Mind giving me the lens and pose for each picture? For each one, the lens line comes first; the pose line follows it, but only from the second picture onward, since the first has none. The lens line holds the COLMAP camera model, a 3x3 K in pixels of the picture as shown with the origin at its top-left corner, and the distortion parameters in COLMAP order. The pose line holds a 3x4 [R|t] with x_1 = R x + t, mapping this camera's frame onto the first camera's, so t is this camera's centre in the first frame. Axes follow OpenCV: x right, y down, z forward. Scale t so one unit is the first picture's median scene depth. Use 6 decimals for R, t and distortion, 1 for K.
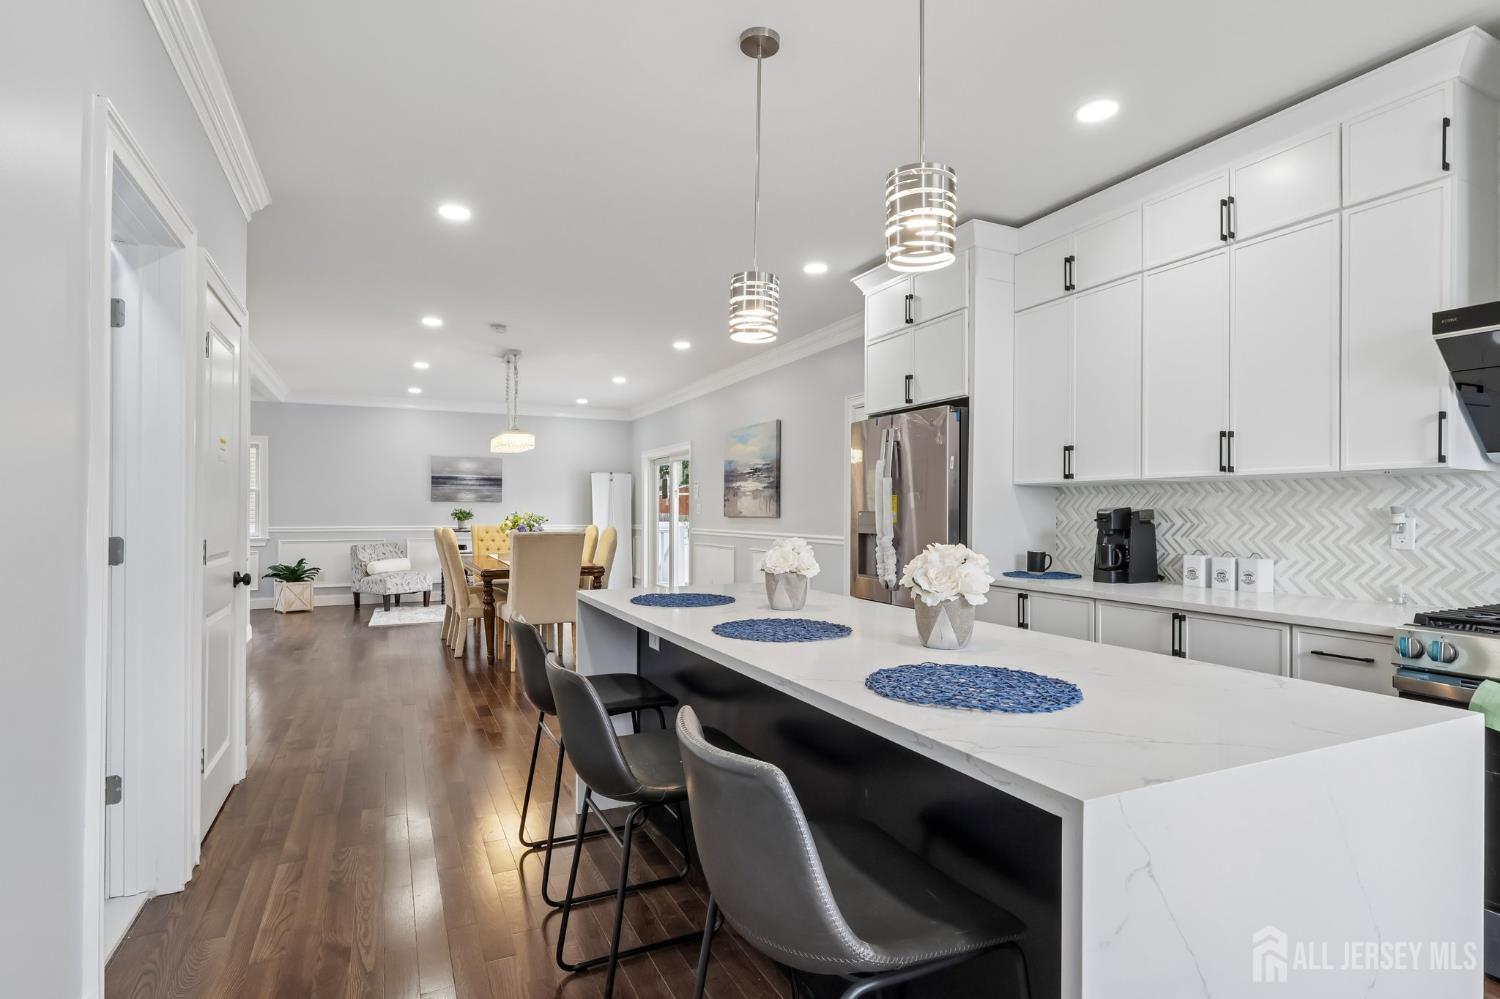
lens RADIAL K [[751.7, 0, 746.8], [0, 751.7, 509.0], [0, 0, 1]] dist [0.003164, 0.000478]
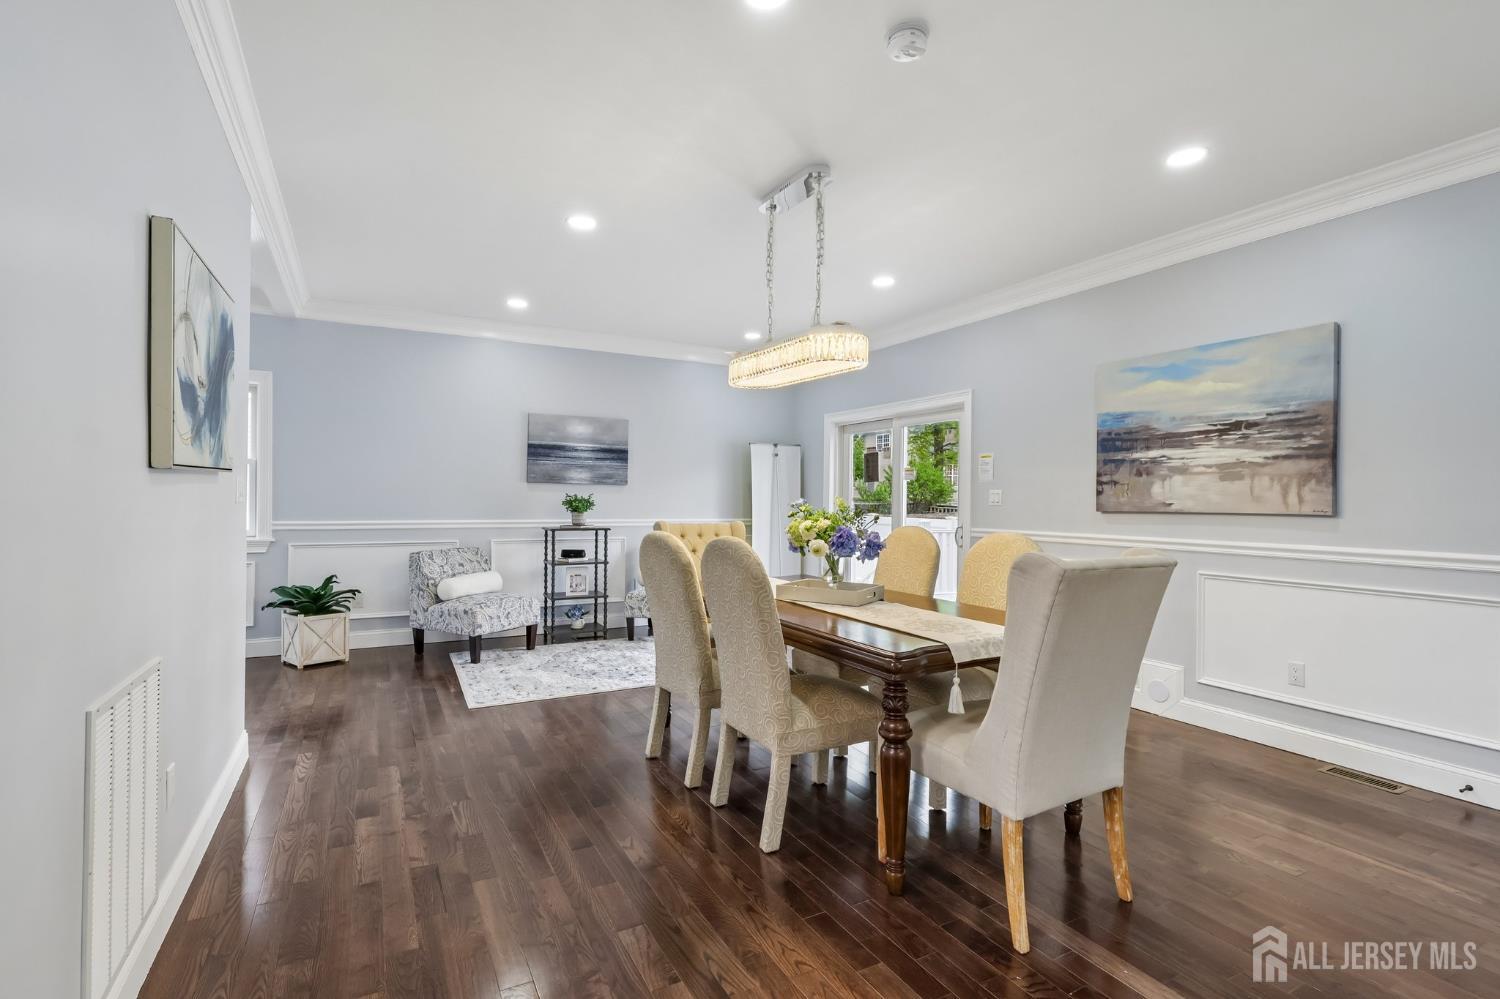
lens RADIAL K [[700.6, 0, 750.1], [0, 700.6, 492.1], [0, 0, 1]] dist [-0.002096, 0.001760]
pose [[0.998493, 0.008033, 0.054282, -0.281438], [-0.007675, 0.999947, -0.006802, 0.000927], [-0.054334, 0.006376, 0.998502, 0.413563]]
